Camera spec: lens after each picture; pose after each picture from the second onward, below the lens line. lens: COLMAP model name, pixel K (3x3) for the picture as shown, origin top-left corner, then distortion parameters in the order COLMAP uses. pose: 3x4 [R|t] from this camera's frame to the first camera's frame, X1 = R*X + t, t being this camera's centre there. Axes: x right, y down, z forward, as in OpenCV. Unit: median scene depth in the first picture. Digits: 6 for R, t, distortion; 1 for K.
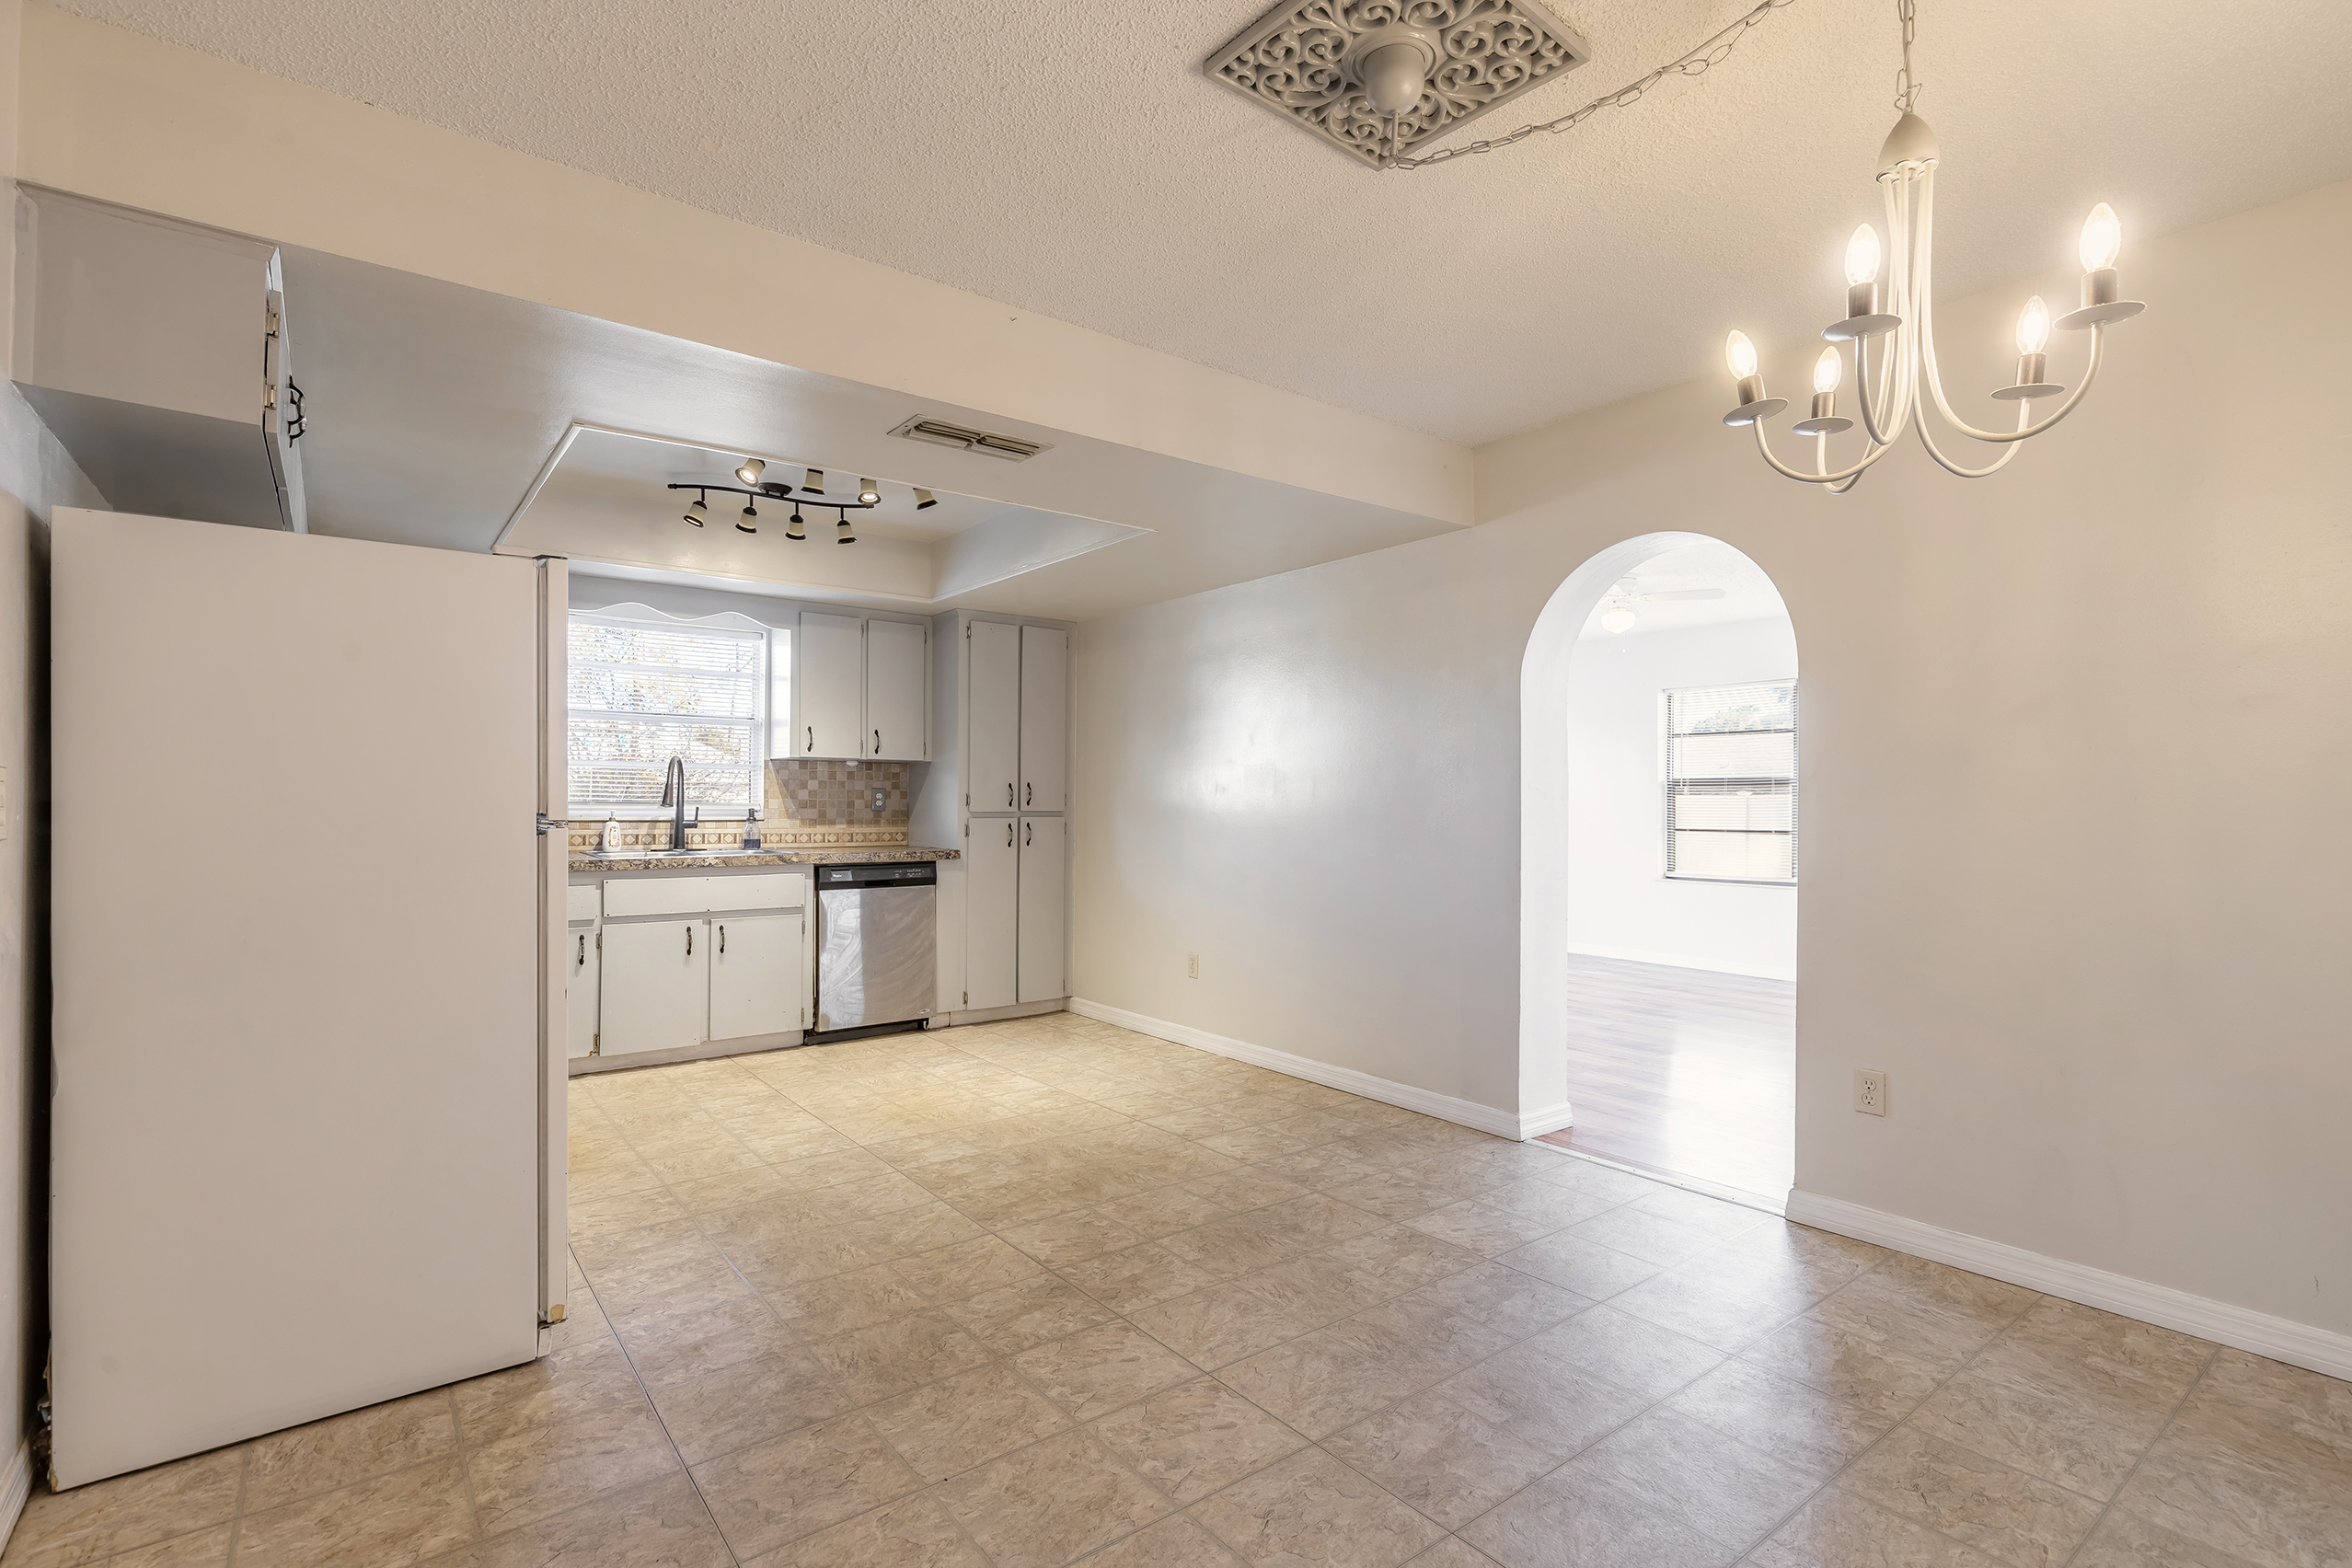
lens RADIAL K [[1097.5, 0, 1173.4], [0, 1097.5, 794.2], [0, 0, 1]] dist [-0.000639, -0.001892]
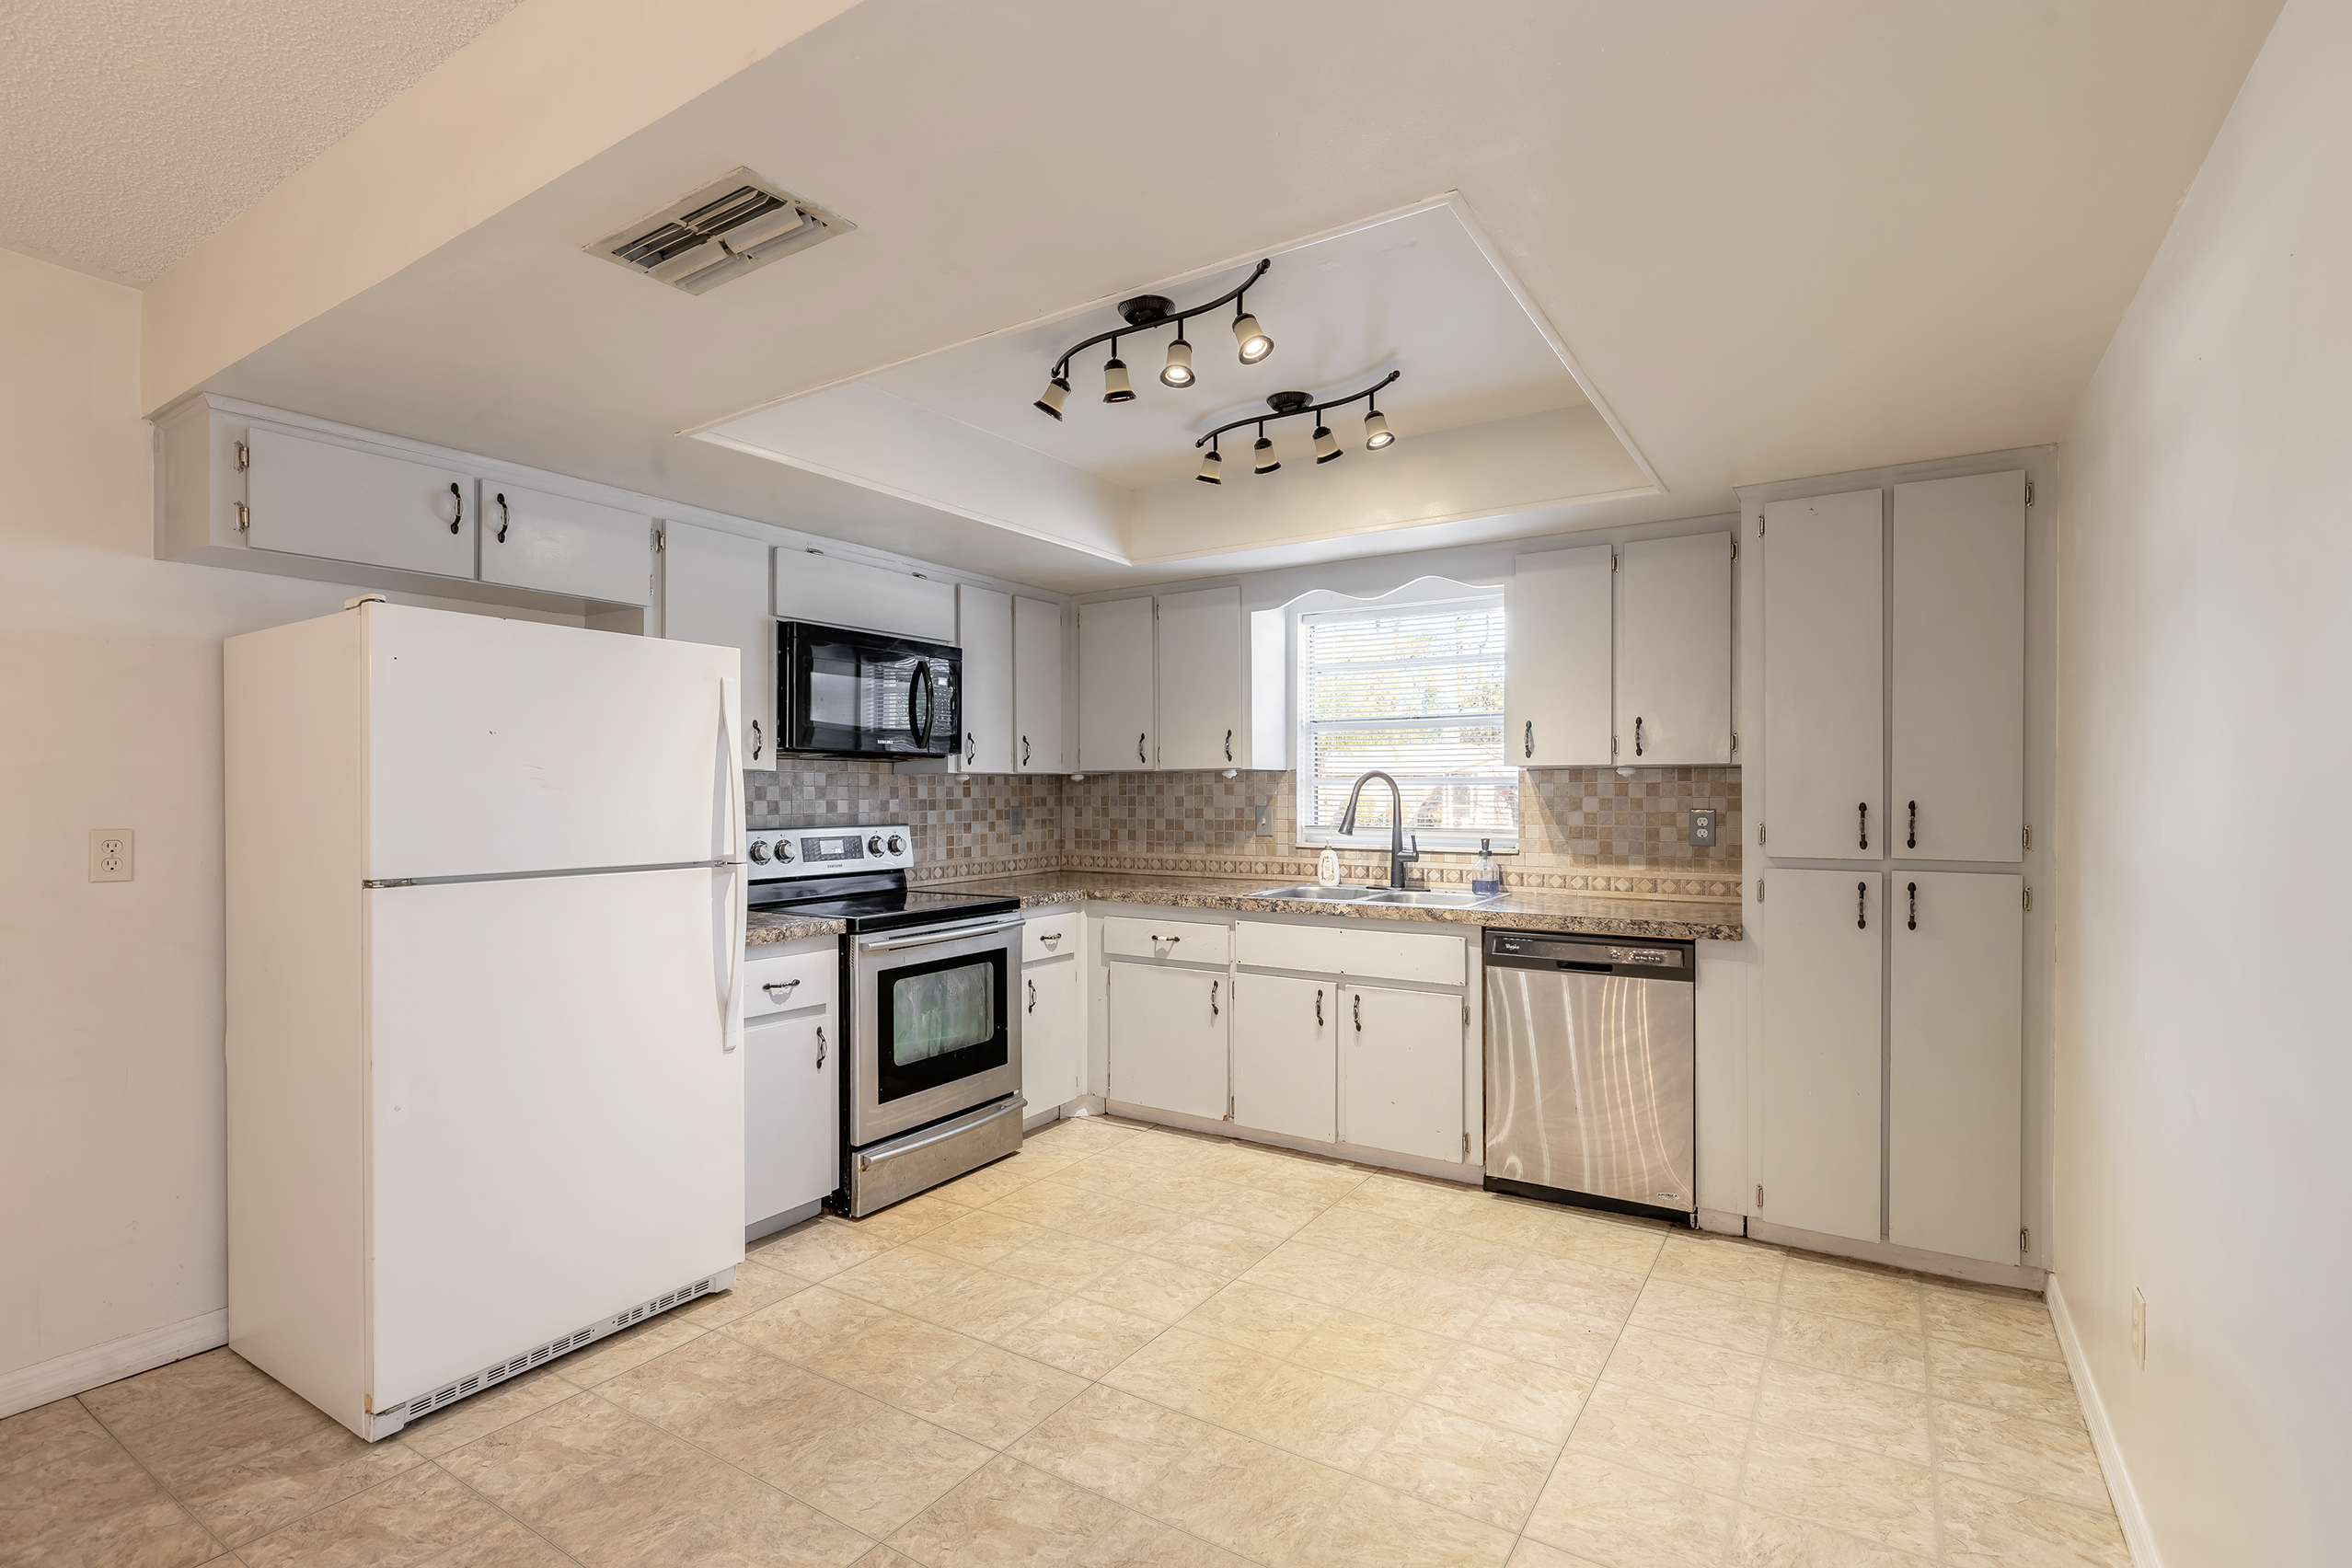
lens RADIAL K [[1097.5, 0, 1173.4], [0, 1097.5, 794.2], [0, 0, 1]] dist [-0.000639, -0.001892]
pose [[0.337904, -0.004190, -0.941171, 0.309709], [0.009481, 0.999955, -0.001048, -0.023312], [0.941133, -0.008569, 0.337929, 0.742275]]
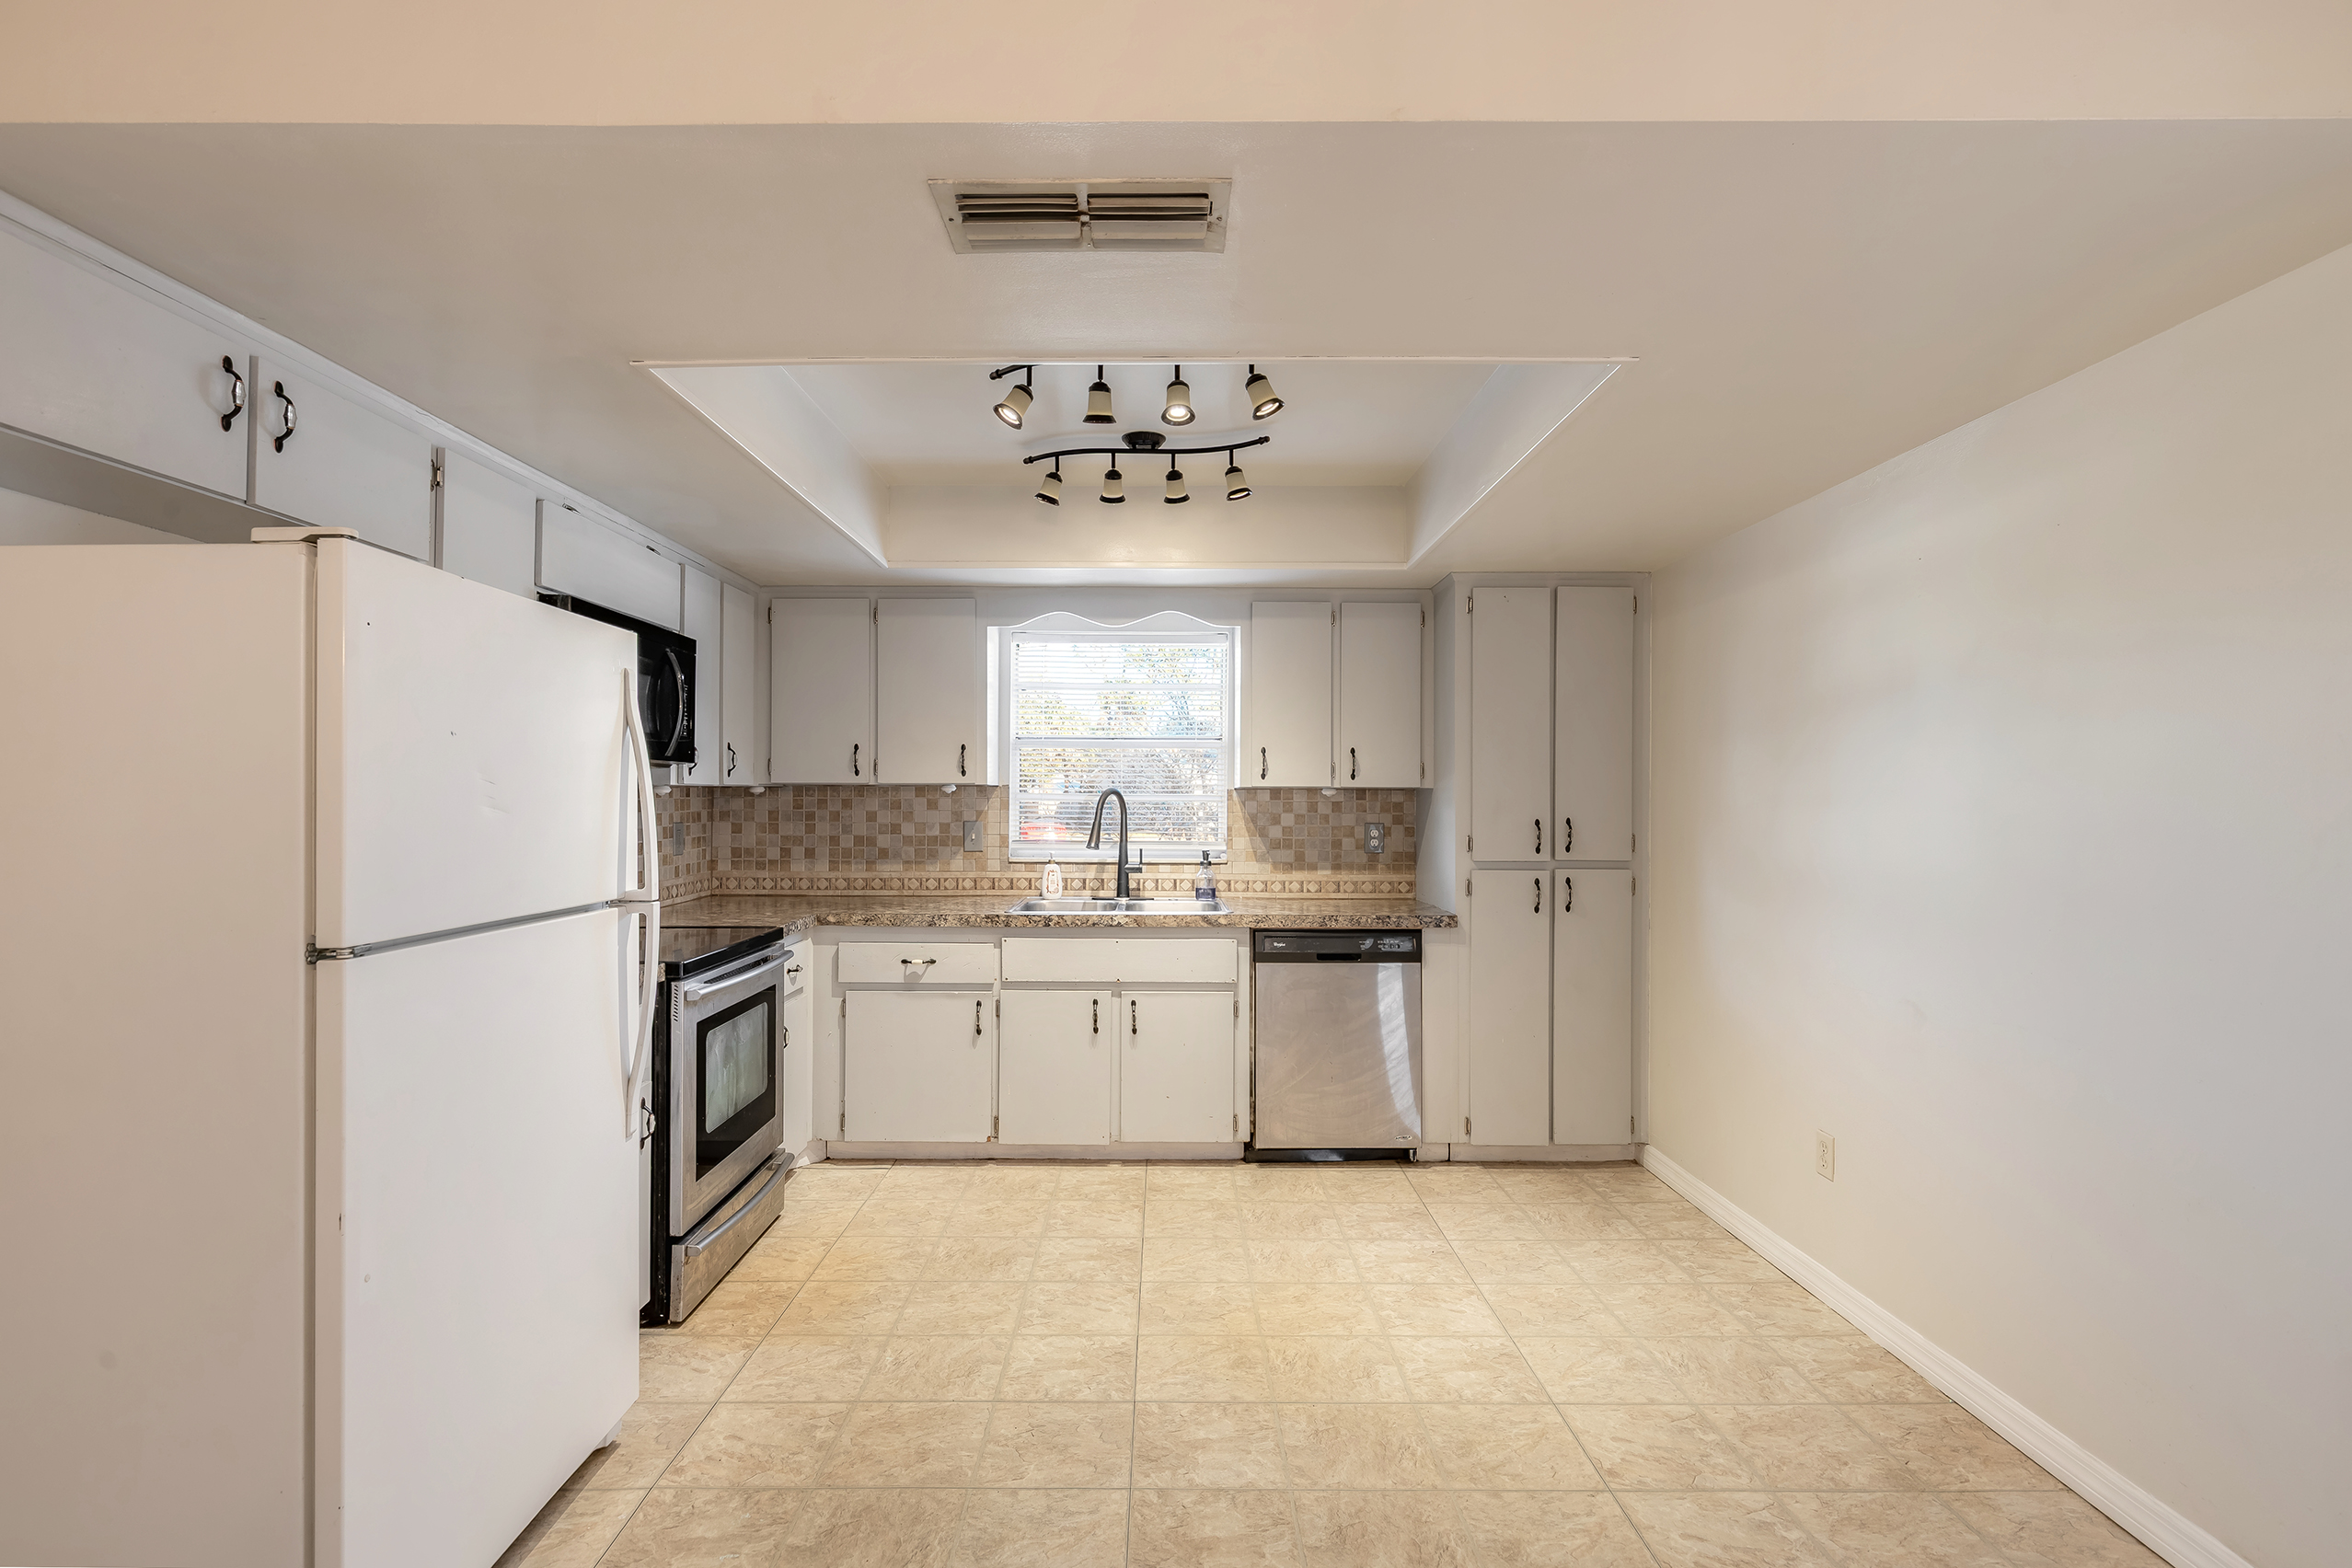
lens RADIAL K [[1104.8, 0, 1158.7], [0, 1104.8, 791.0], [0, 0, 1]] dist [-0.000667, -0.000864]
pose [[0.792517, -0.007382, -0.609805, 0.117284], [0.004233, 0.999969, -0.006604, -0.033913], [0.609835, 0.002653, 0.792524, 0.437227]]
